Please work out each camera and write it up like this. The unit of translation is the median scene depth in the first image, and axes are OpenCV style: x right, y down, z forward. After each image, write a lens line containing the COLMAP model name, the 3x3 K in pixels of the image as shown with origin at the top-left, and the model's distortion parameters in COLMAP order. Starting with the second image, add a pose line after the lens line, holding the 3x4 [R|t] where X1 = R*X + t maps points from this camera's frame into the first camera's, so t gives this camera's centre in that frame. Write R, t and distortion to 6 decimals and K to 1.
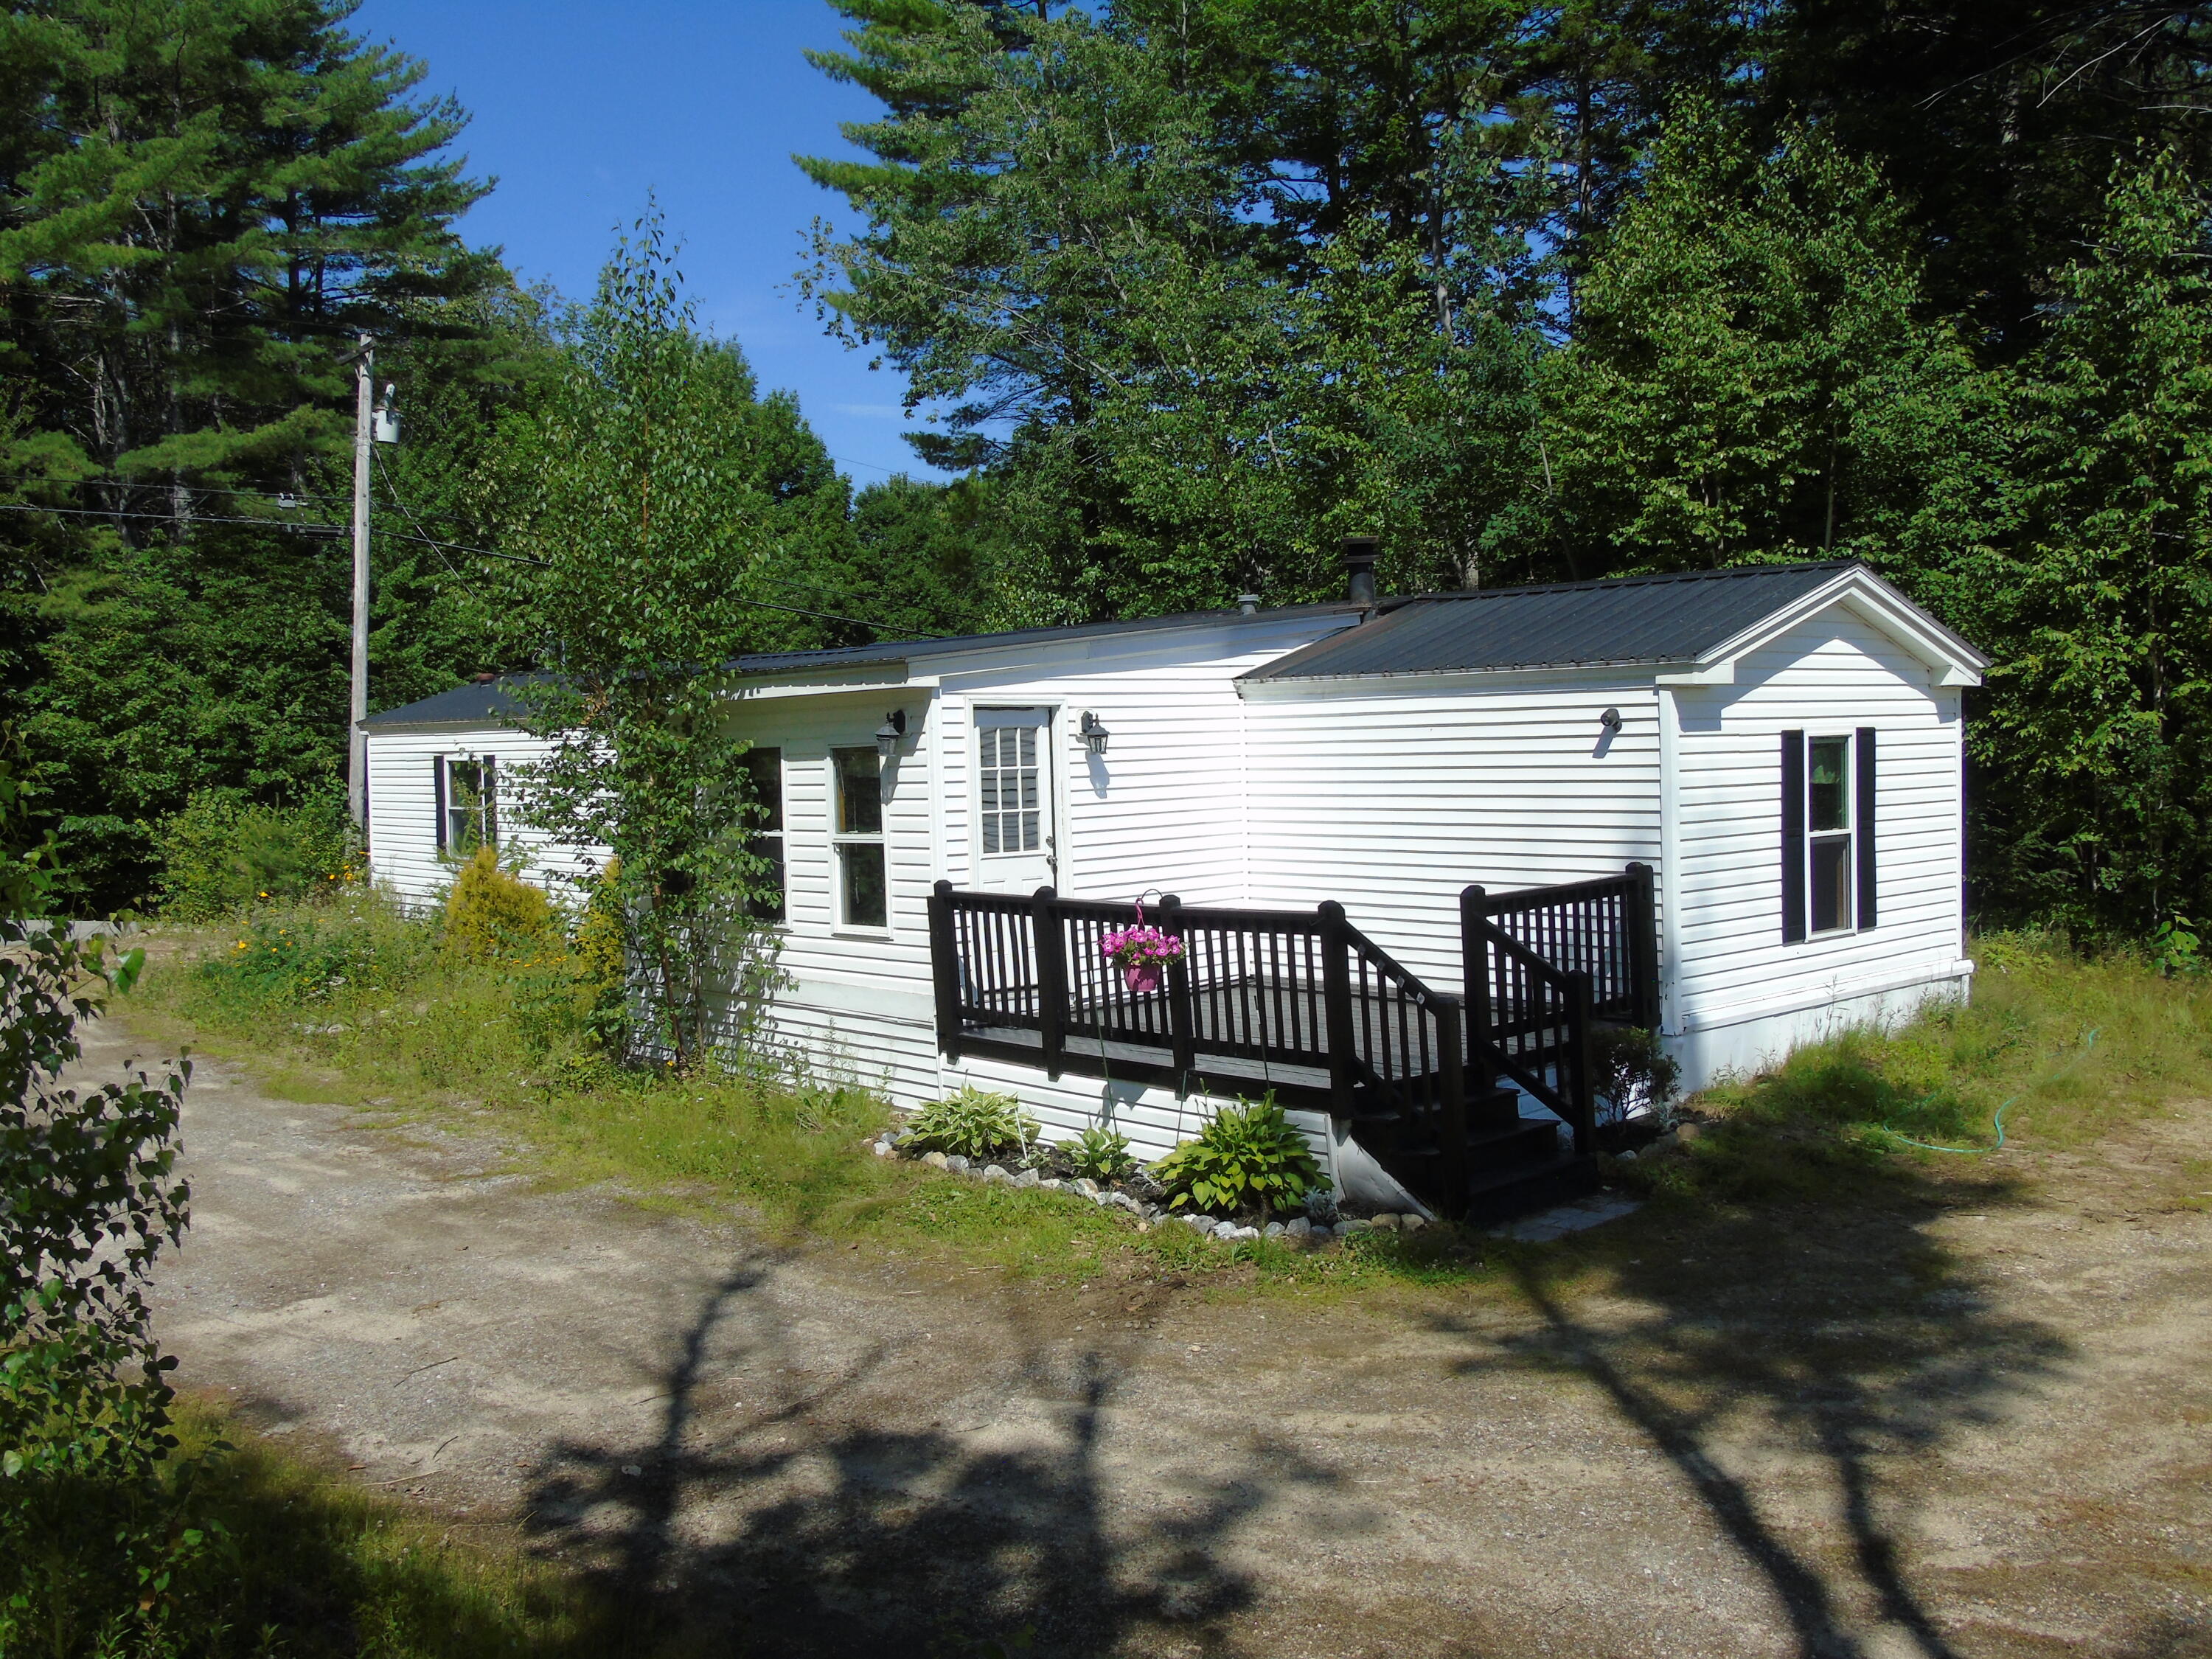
lens RADIAL K [[2002.0, 0, 1106.0], [0, 2002.0, 829.5], [0, 0, 1]] dist [-0.087662, -0.000570]
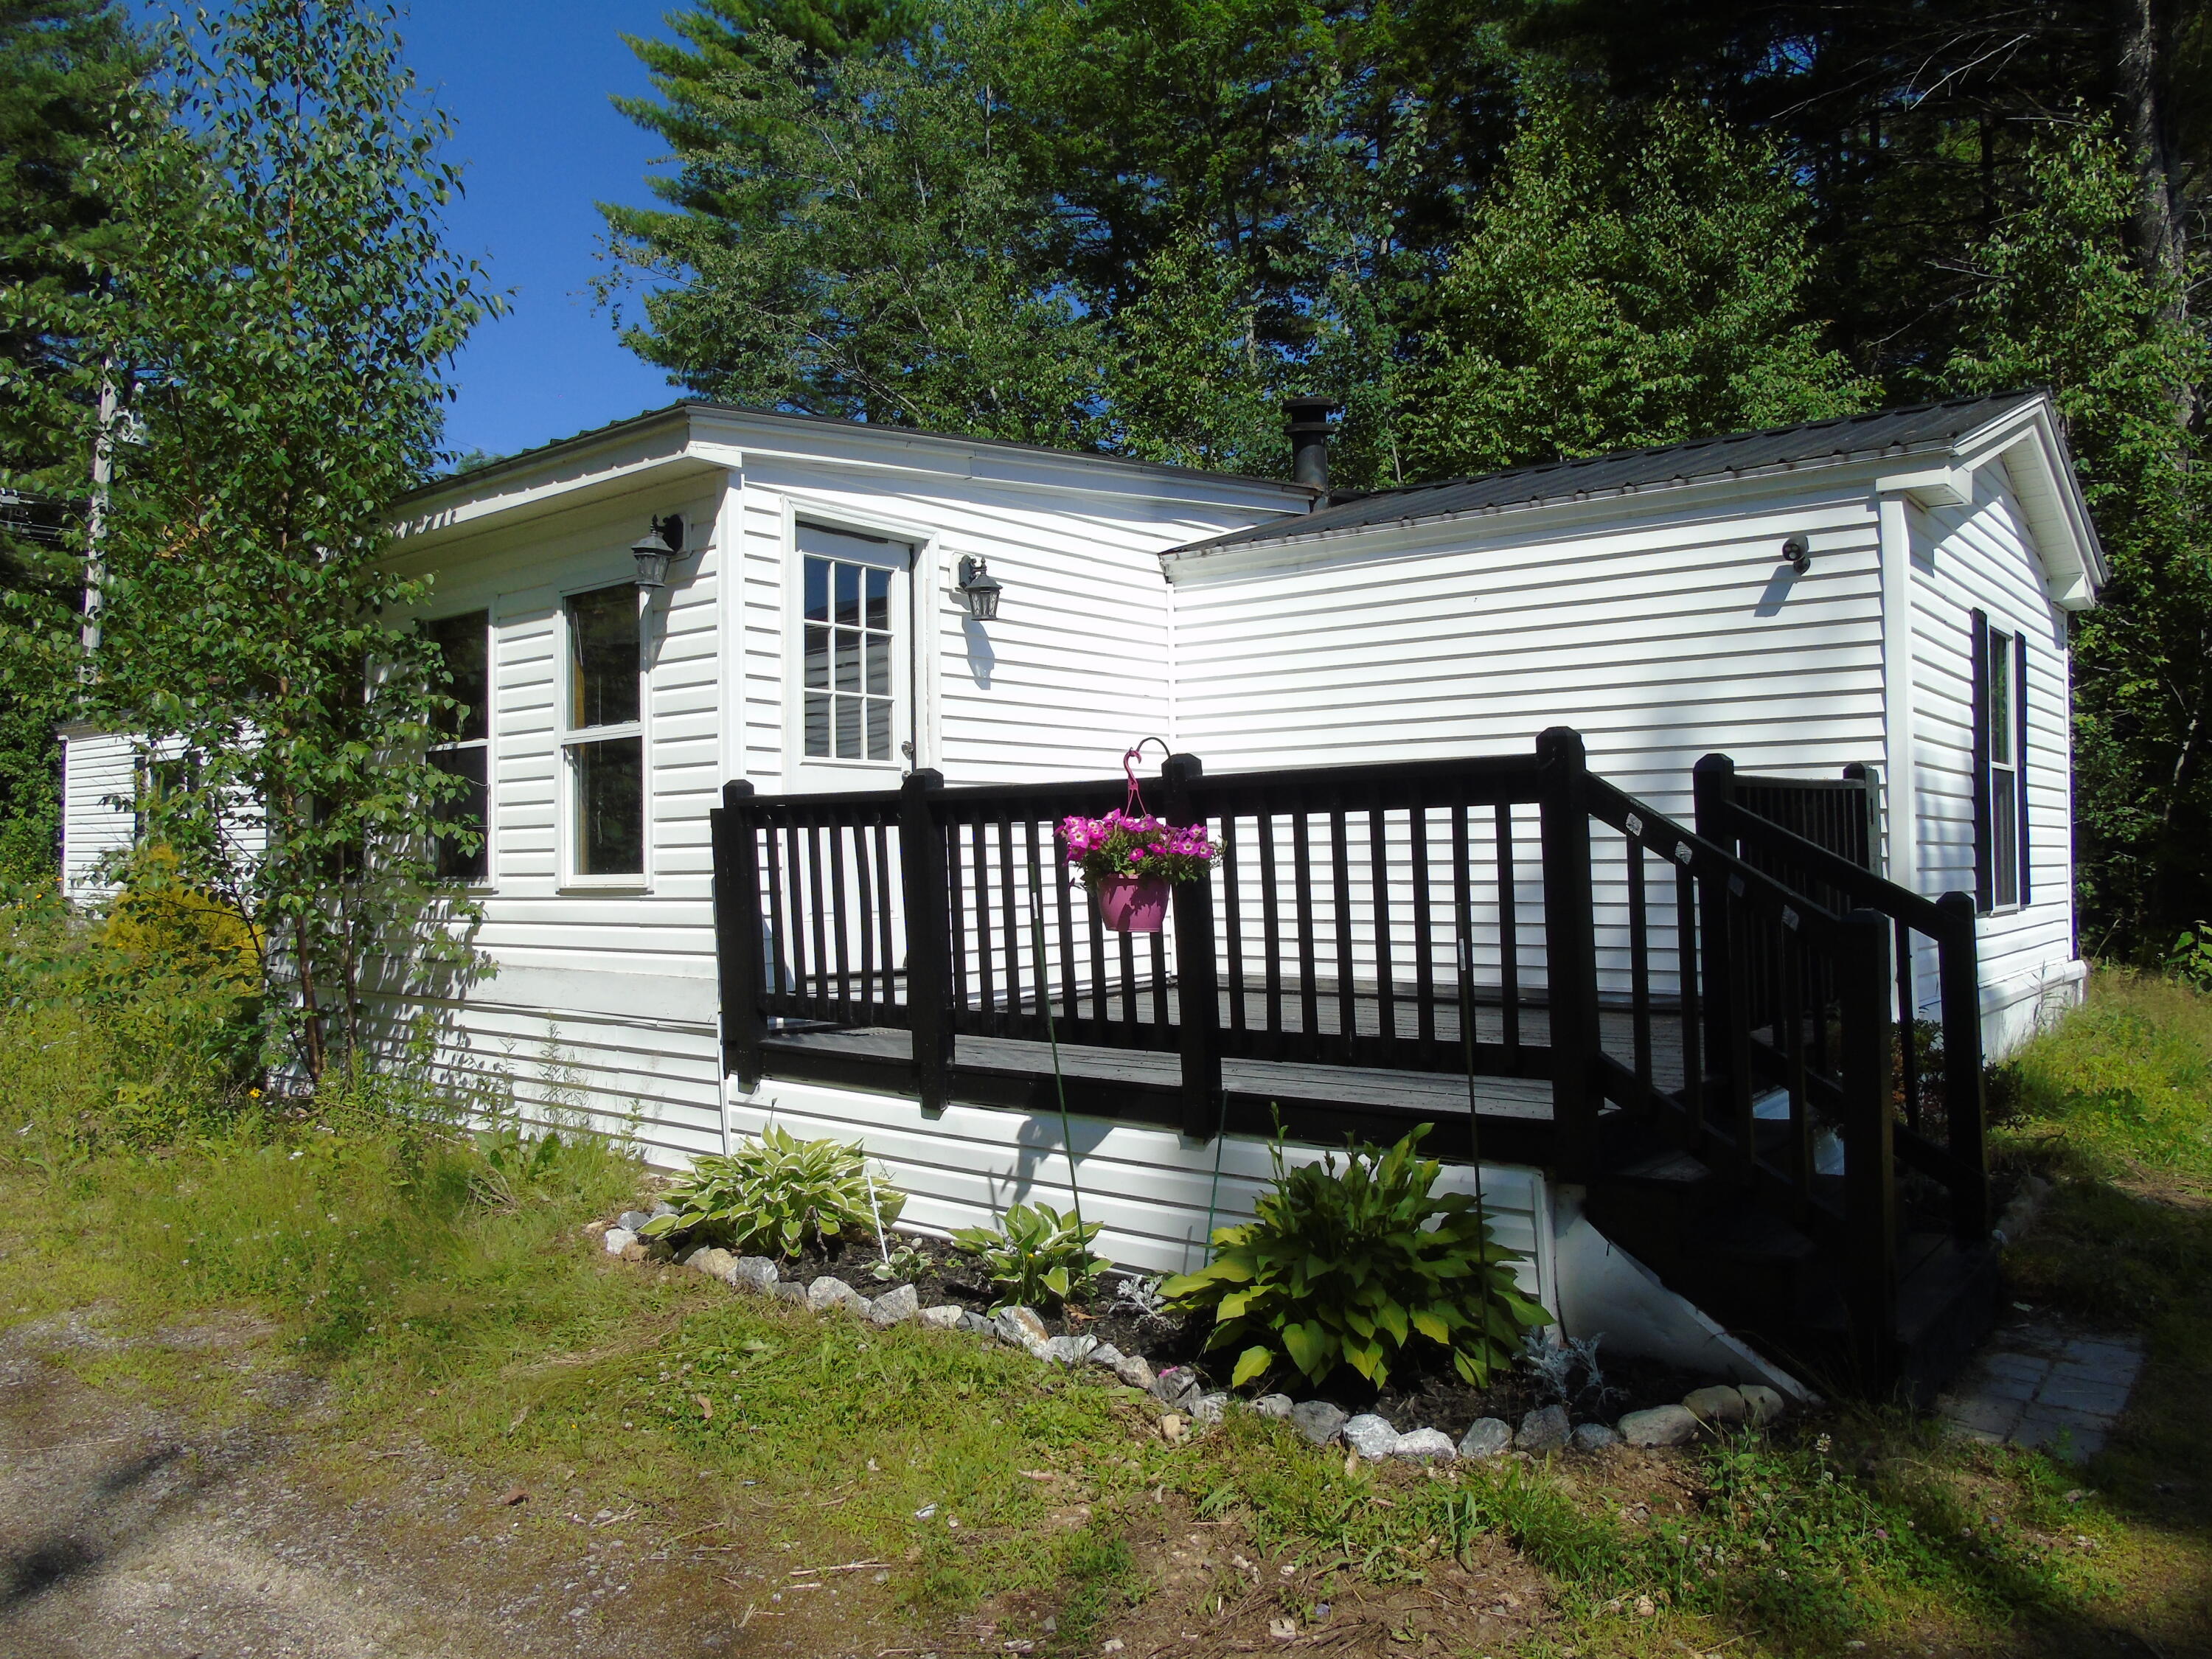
lens RADIAL K [[1623.9, 0, 1106.0], [0, 1623.9, 829.5], [0, 0, 1]] dist [-0.057990, 0.008686]
pose [[0.989123, 0.019240, 0.145828, -0.042386], [-0.009636, 0.997754, -0.066286, 0.069053], [-0.146776, 0.064160, 0.987087, 0.497650]]
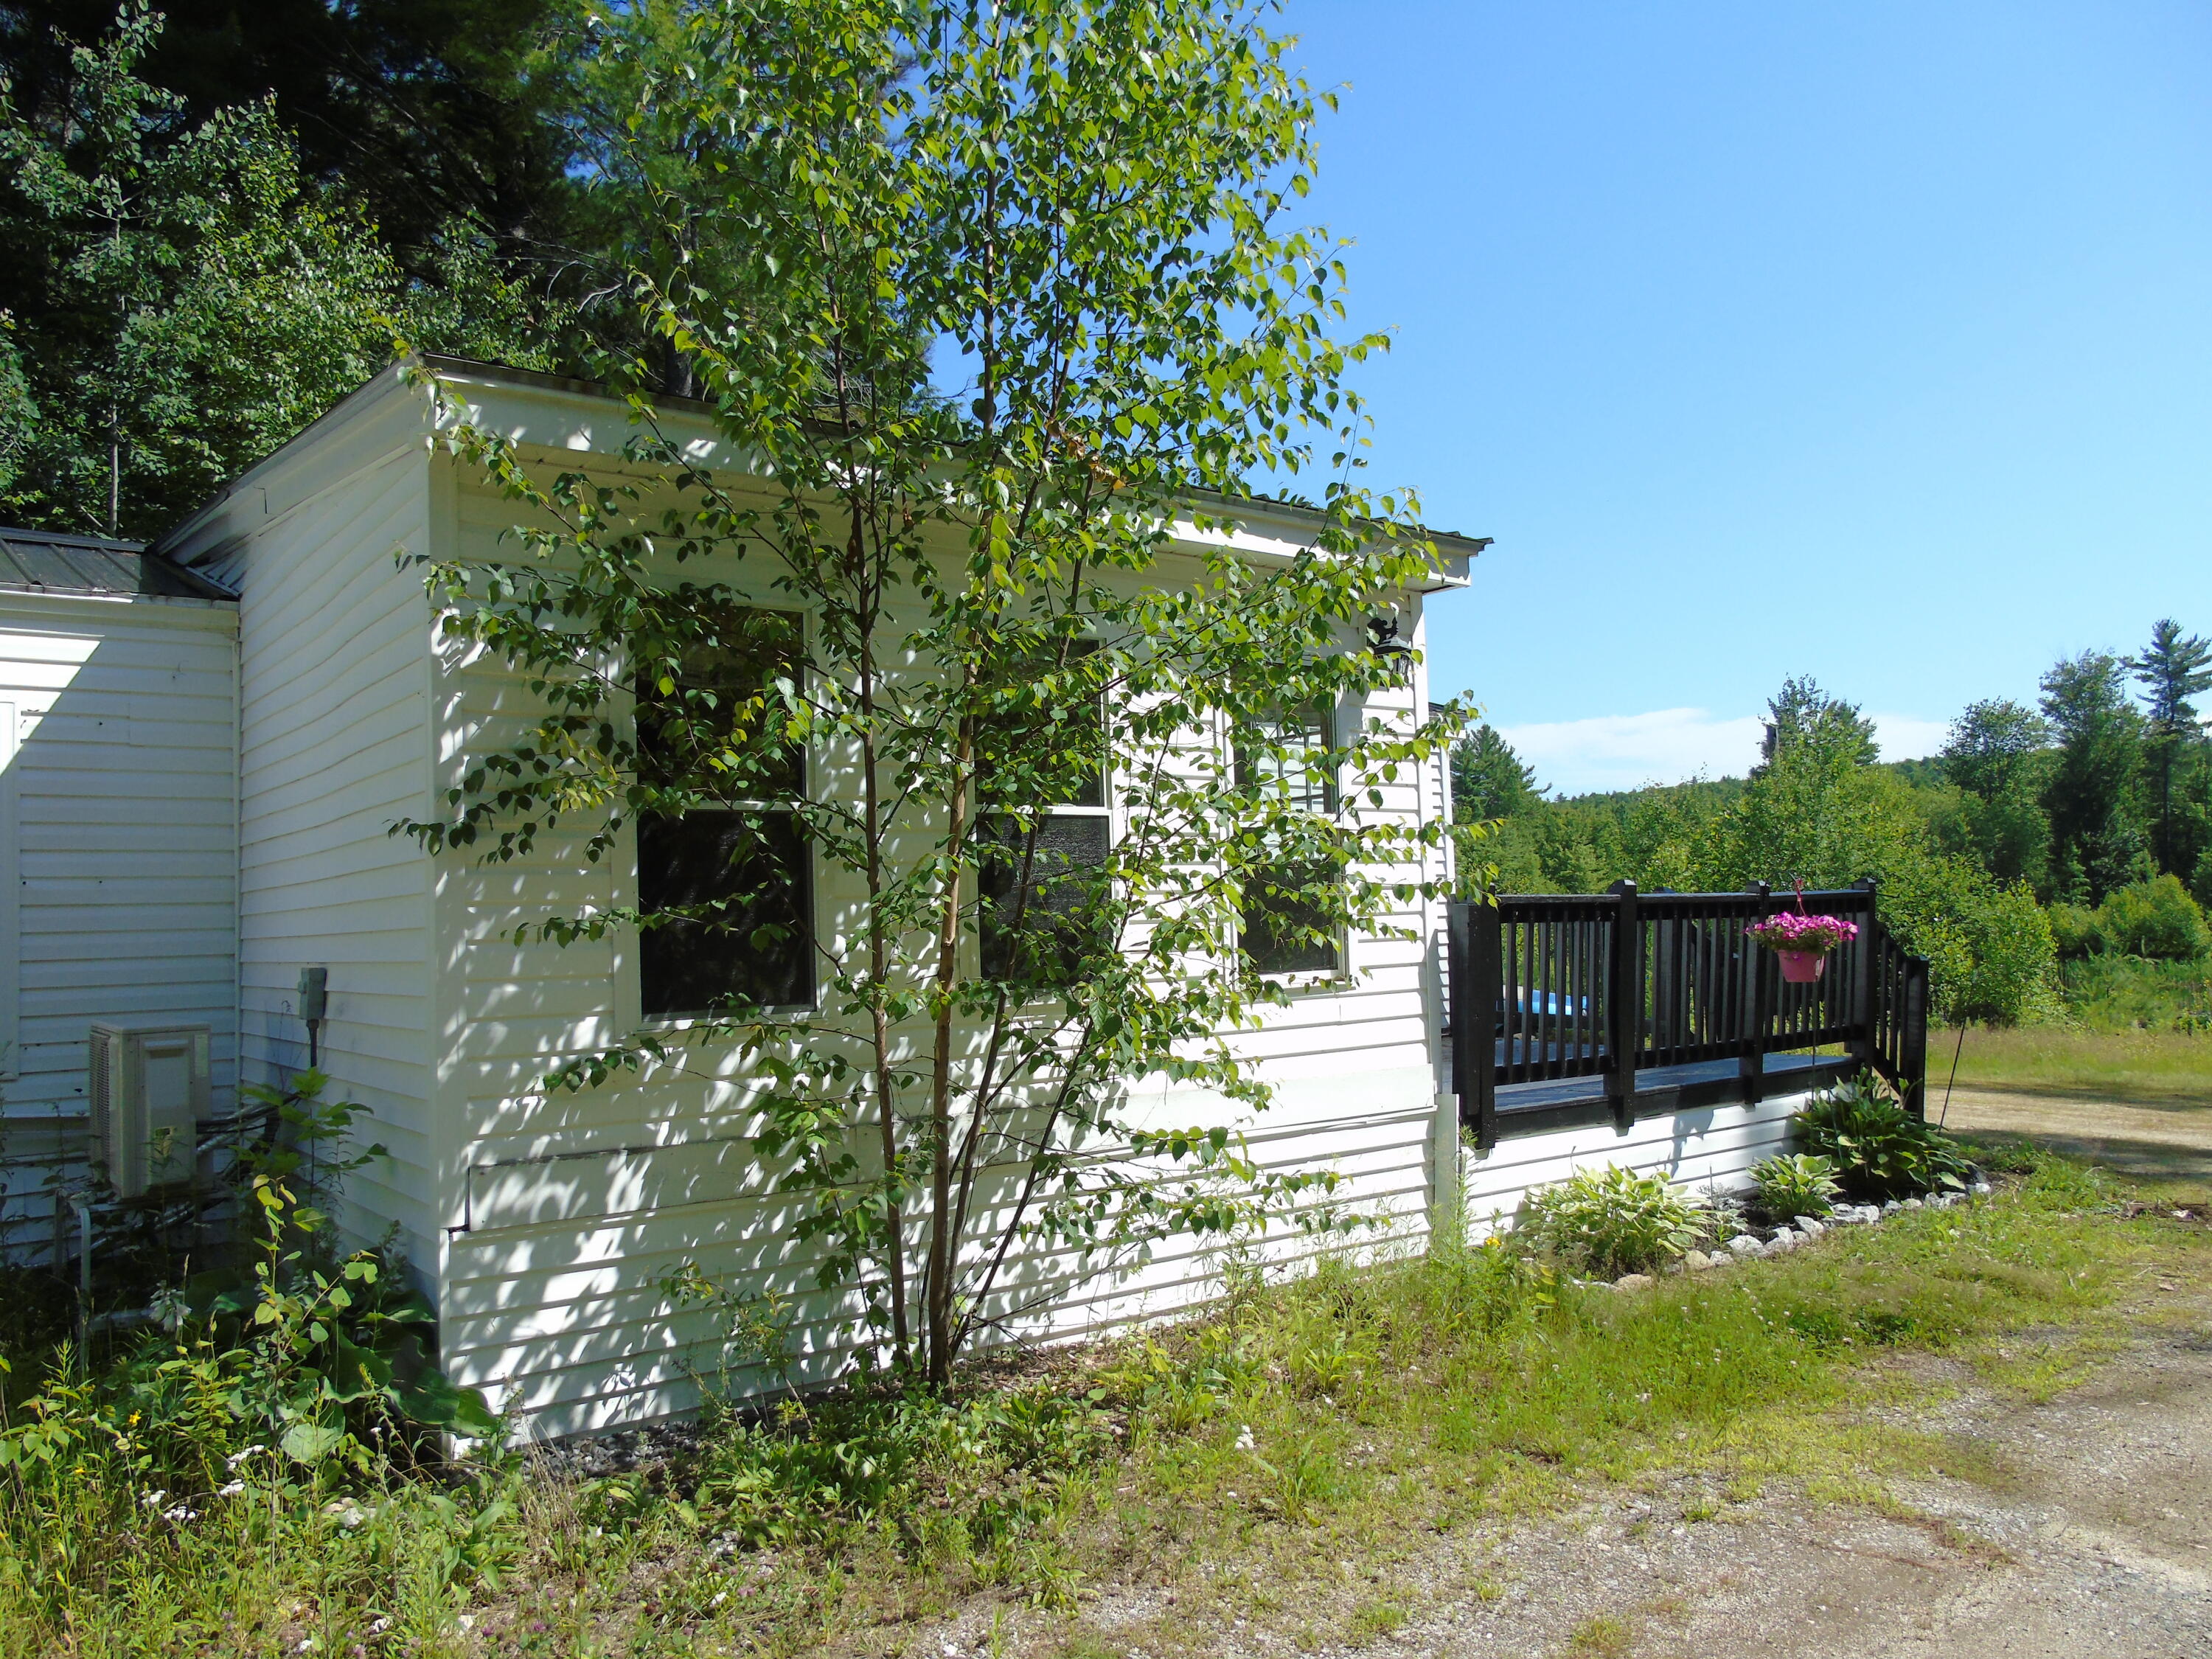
lens RADIAL K [[1623.9, 0, 1106.0], [0, 1623.9, 829.5], [0, 0, 1]] dist [-0.057990, 0.008686]
pose [[0.081323, 0.061875, 0.994765, -0.613981], [0.049897, 0.996567, -0.066067, 0.037214], [-0.995438, 0.055008, 0.077957, 1.059715]]
